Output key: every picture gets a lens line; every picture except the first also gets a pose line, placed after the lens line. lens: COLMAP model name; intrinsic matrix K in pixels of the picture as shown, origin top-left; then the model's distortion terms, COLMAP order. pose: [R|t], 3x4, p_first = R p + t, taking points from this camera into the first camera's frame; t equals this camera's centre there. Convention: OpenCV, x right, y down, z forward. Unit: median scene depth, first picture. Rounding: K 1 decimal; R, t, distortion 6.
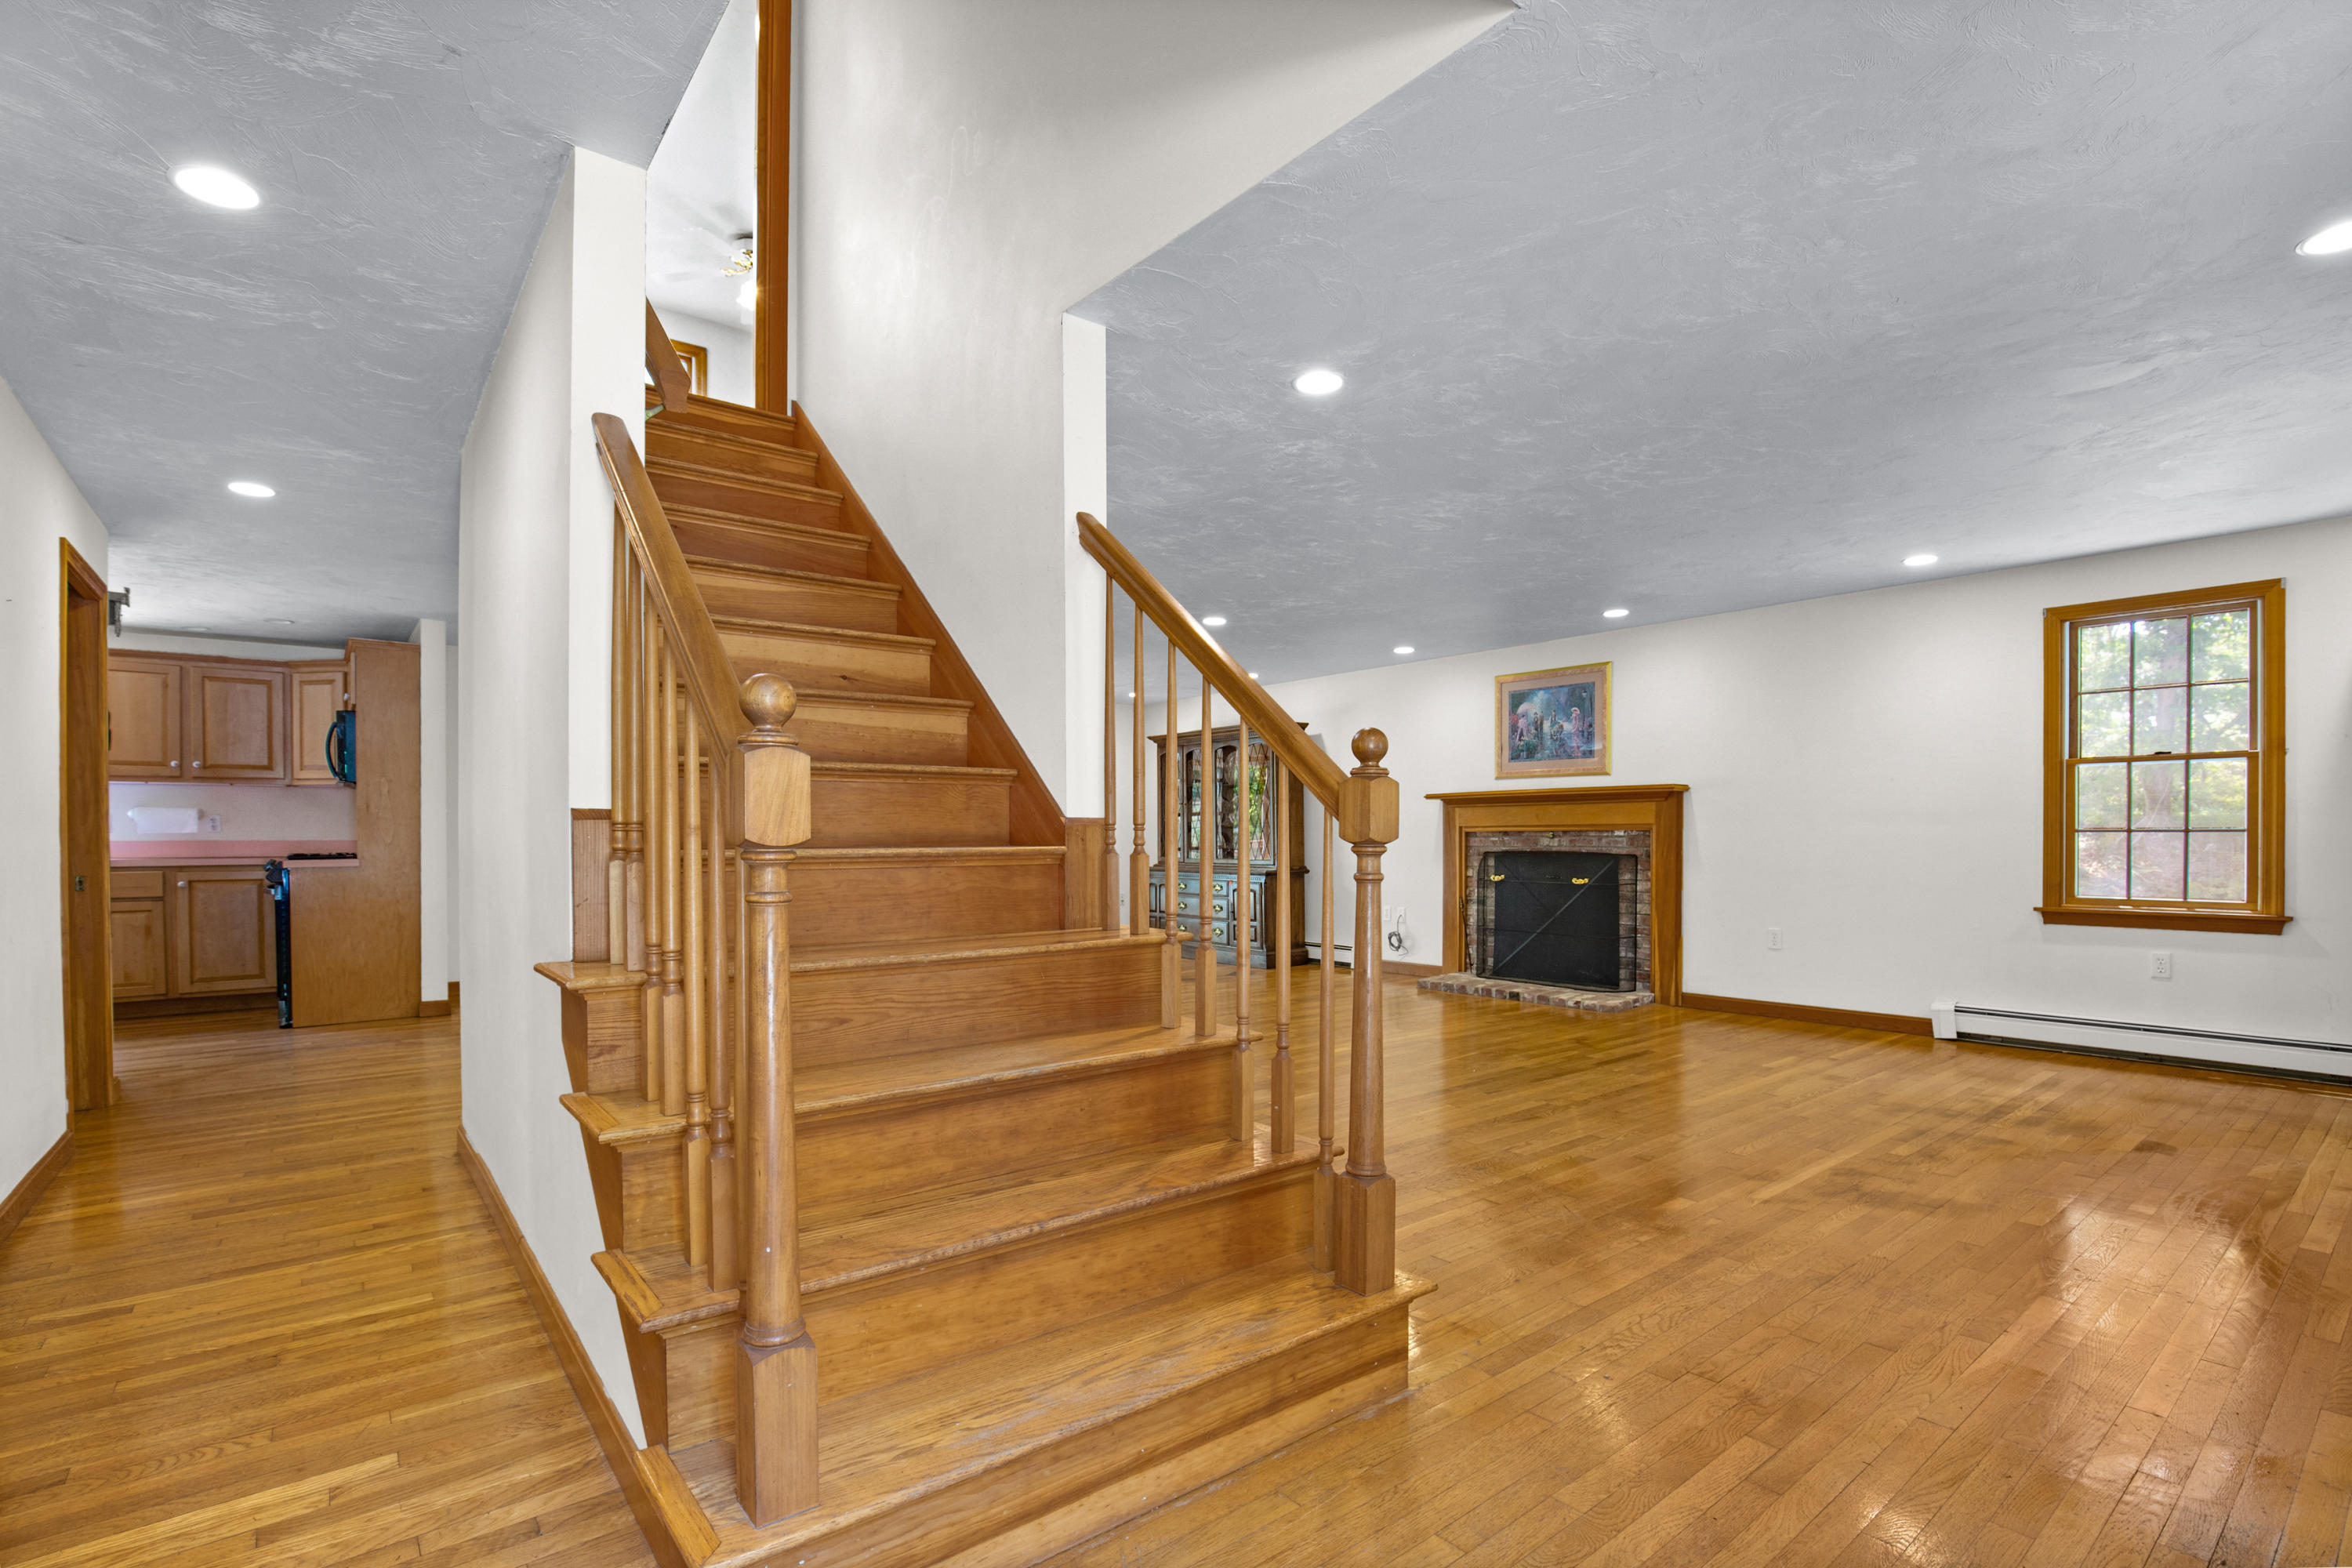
lens RADIAL K [[1098.6, 0, 1175.6], [0, 1098.6, 848.6], [0, 0, 1]] dist [-0.036620, 0.005359]
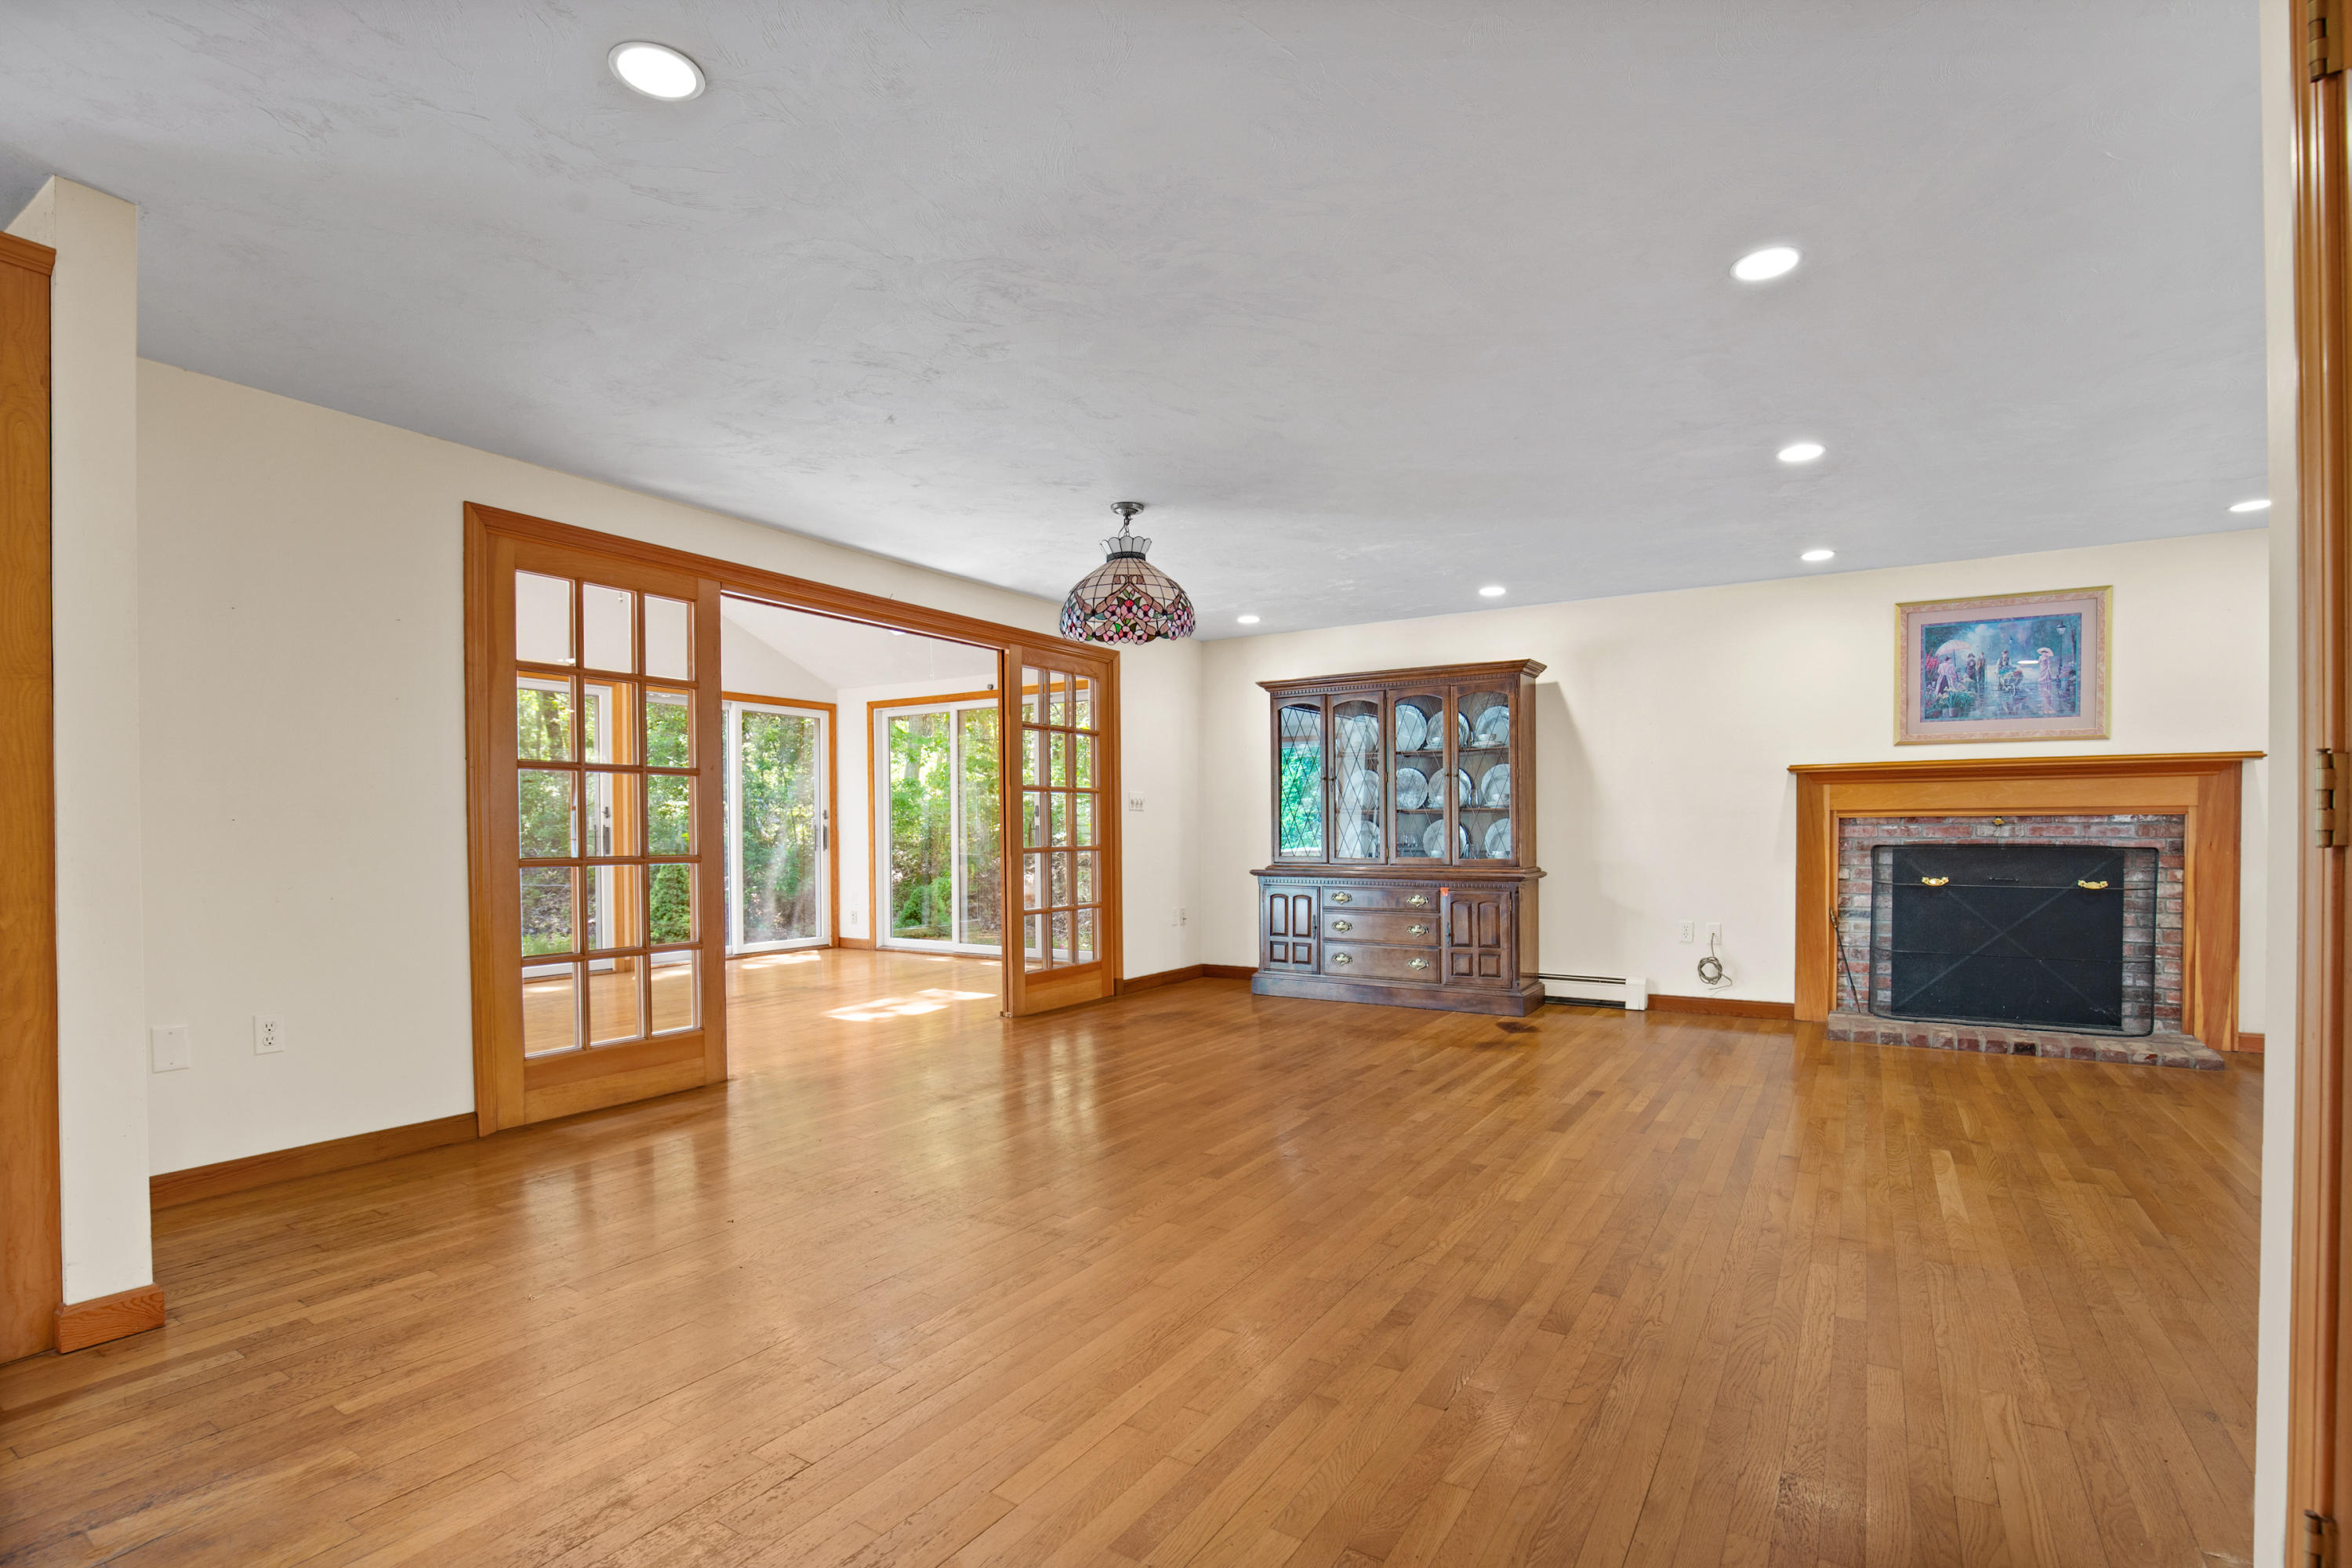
lens RADIAL K [[1098.6, 0, 1175.6], [0, 1098.6, 848.6], [0, 0, 1]] dist [-0.036620, 0.005359]
pose [[0.944464, -0.008103, 0.328514, -0.435572], [0.006204, 0.999957, 0.006828, -0.002785], [-0.328556, -0.004410, 0.944474, 0.524584]]
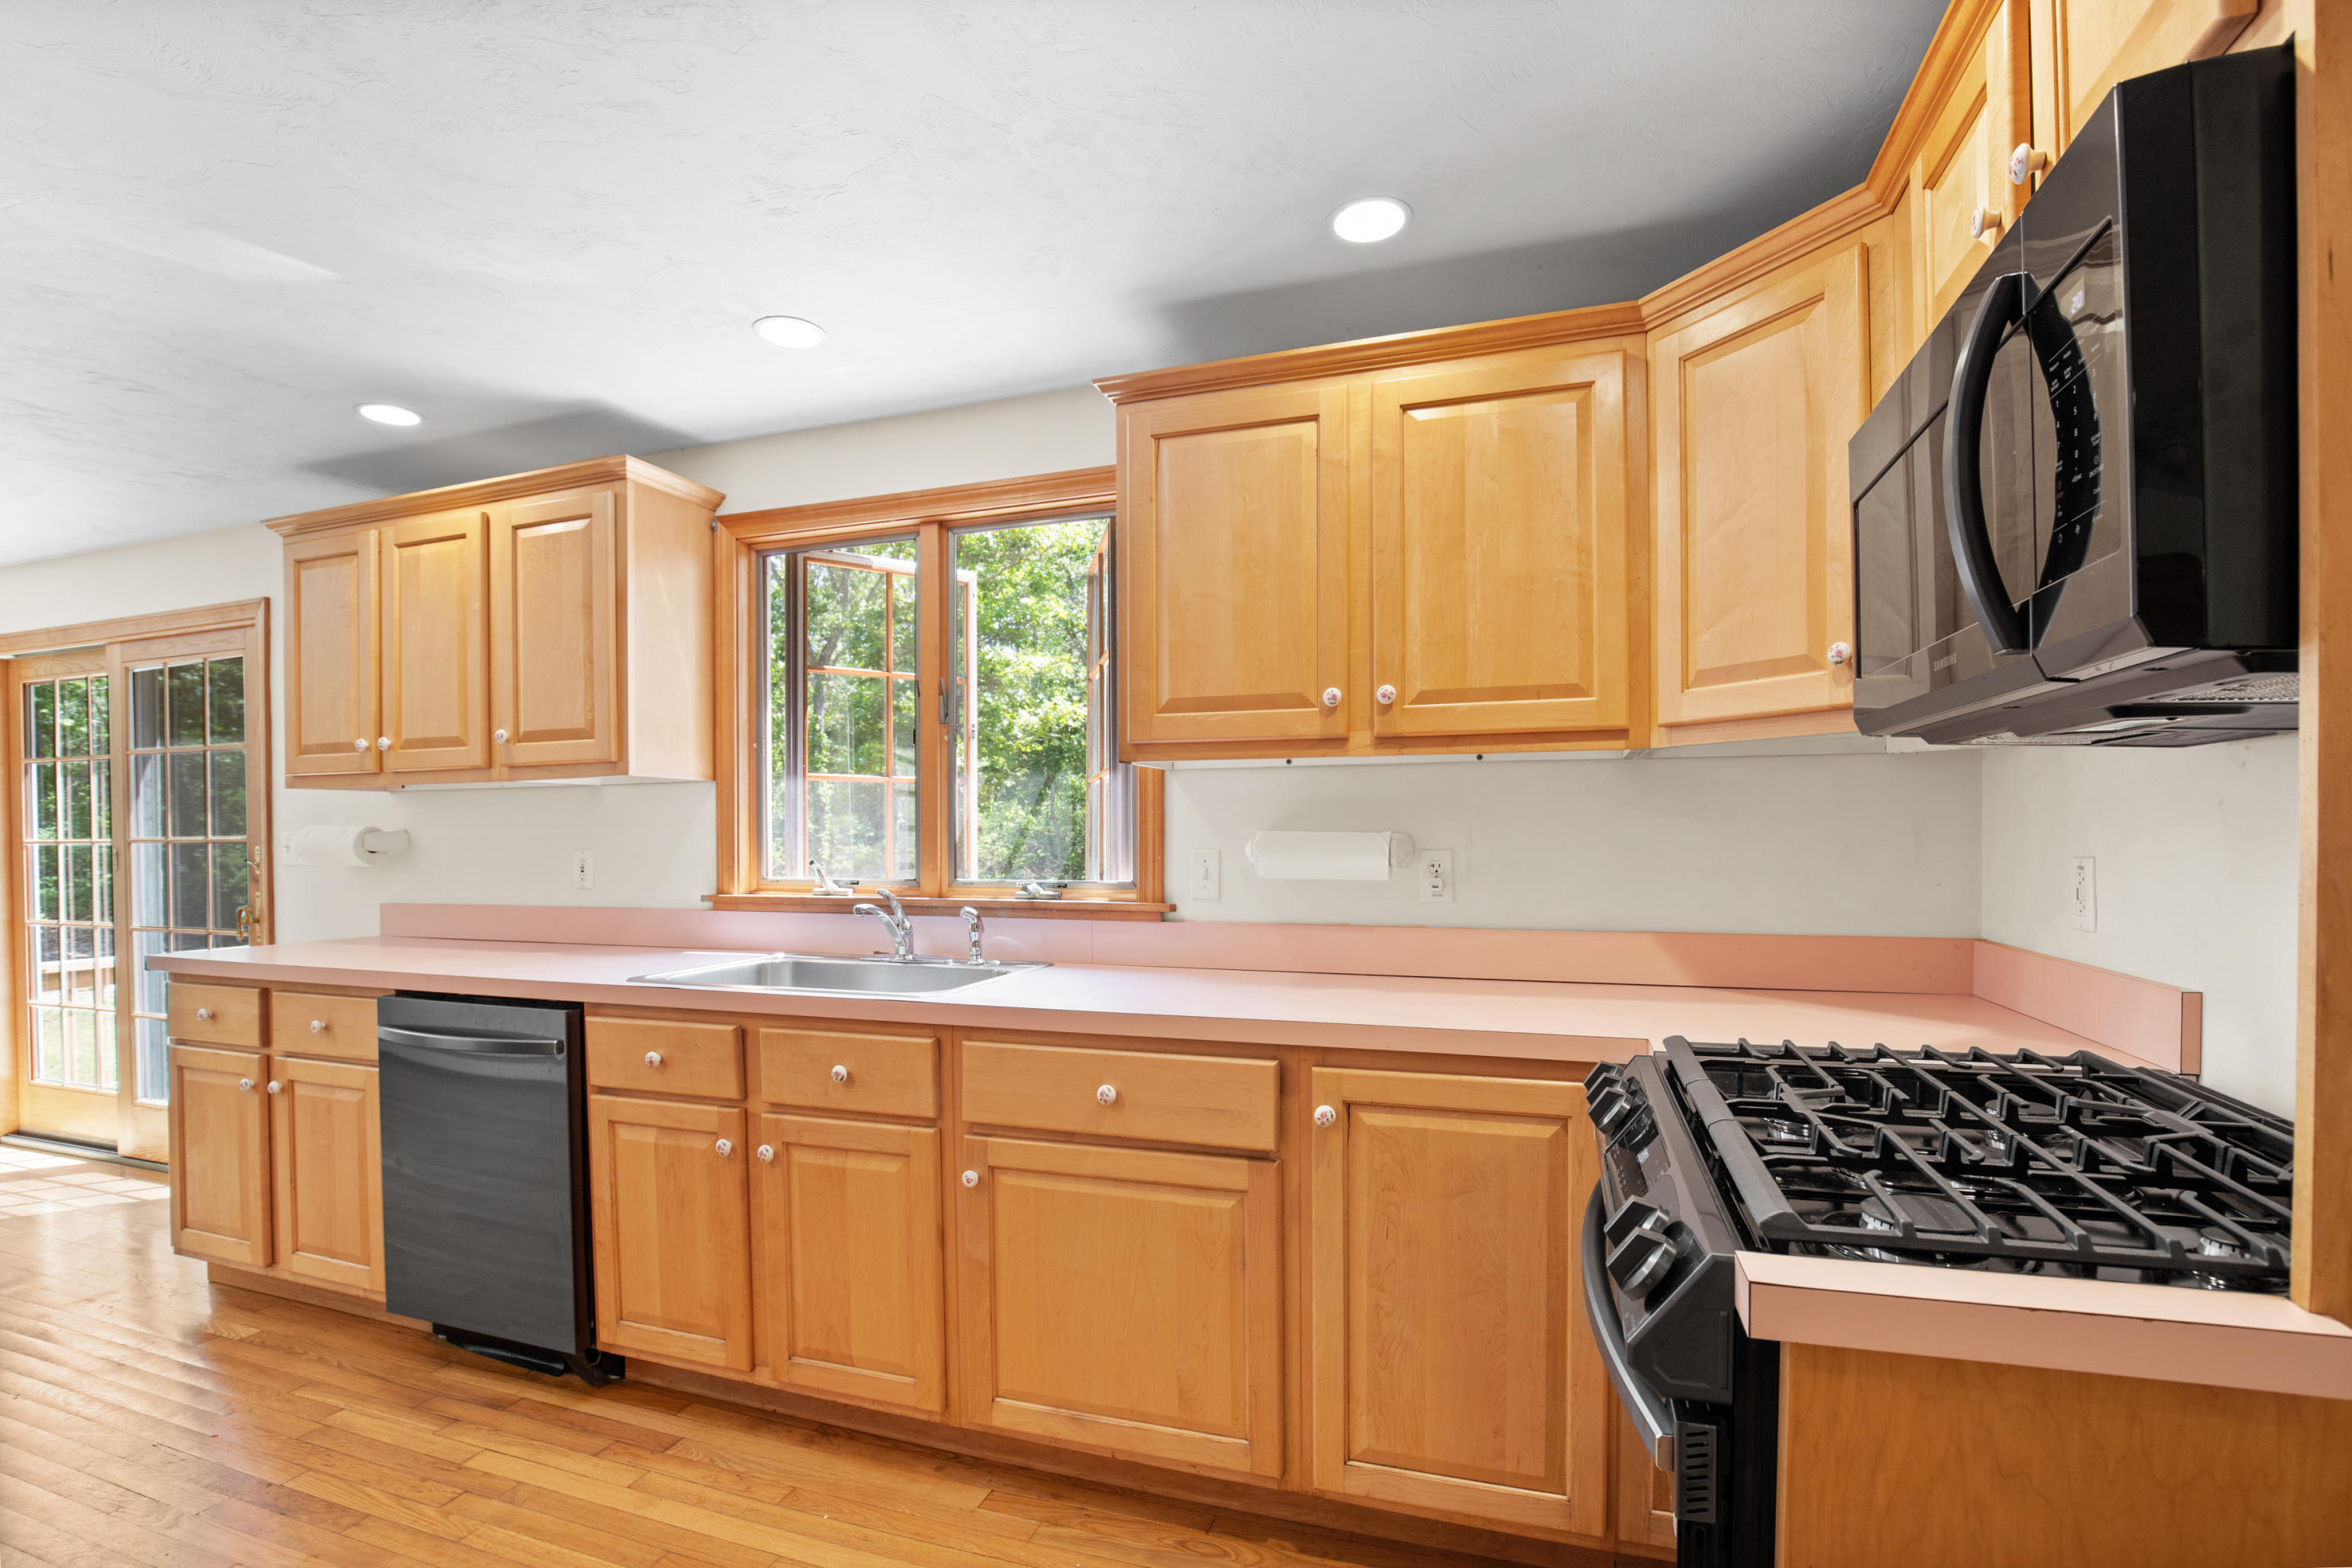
lens RADIAL K [[1098.6, 0, 1175.6], [0, 1098.6, 848.6], [0, 0, 1]] dist [-0.036620, 0.005359]
pose [[0.535003, 0.013294, -0.844745, -0.649769], [-0.005673, 0.999910, 0.012143, -0.036500], [0.844831, -0.001704, 0.535031, 0.745297]]
